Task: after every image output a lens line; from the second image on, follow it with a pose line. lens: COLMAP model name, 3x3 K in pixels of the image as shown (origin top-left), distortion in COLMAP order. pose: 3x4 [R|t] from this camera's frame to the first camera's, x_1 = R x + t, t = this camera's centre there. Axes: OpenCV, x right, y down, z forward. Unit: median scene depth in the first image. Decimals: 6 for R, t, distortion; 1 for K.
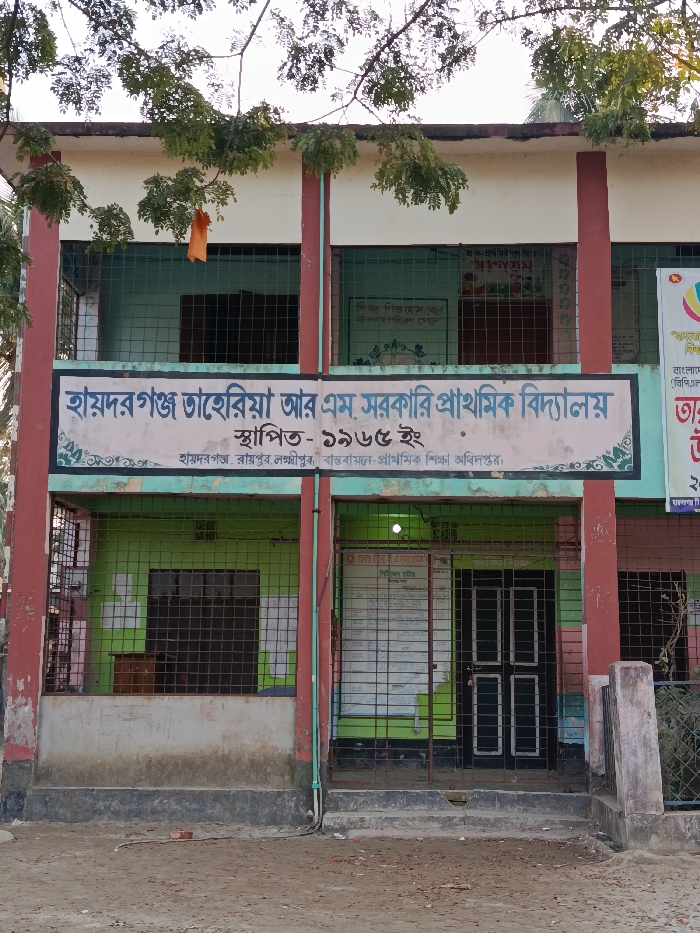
lens RADIAL K [[1319.5, 0, 341.2], [0, 1319.5, 474.6], [0, 0, 1]] dist [0.143381, 0.000000]
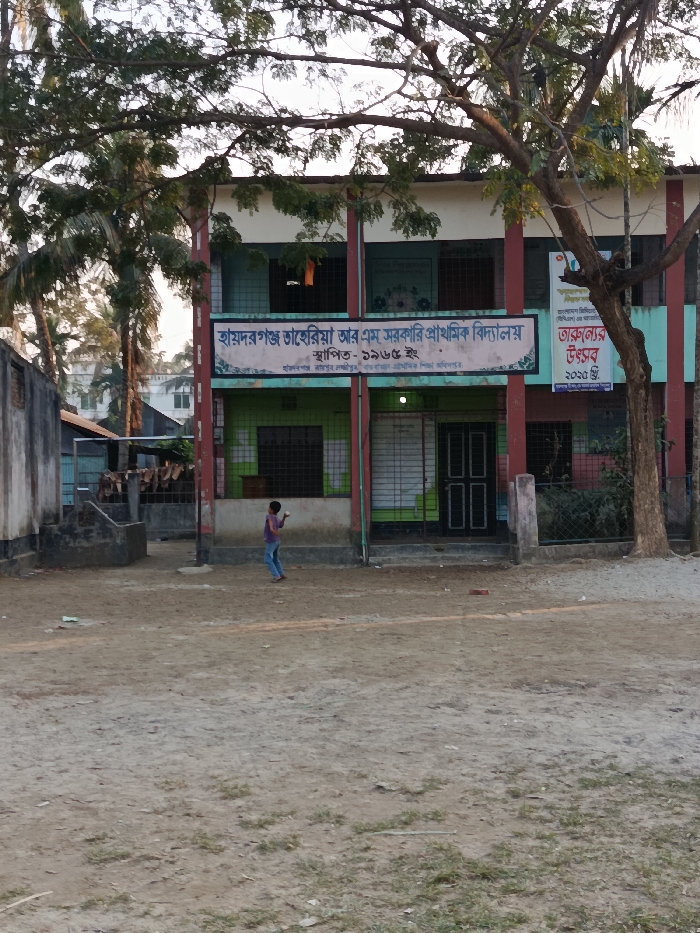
lens RADIAL K [[1319.5, 0, 354.6], [0, 1319.5, 467.7], [0, 0, 1]] dist [0.143381, 0.000000]
pose [[0.999579, -0.022453, 0.018378, -0.060609], [0.019830, 0.991023, 0.132212, -0.112616], [-0.021182, -0.131792, 0.991051, -0.790122]]
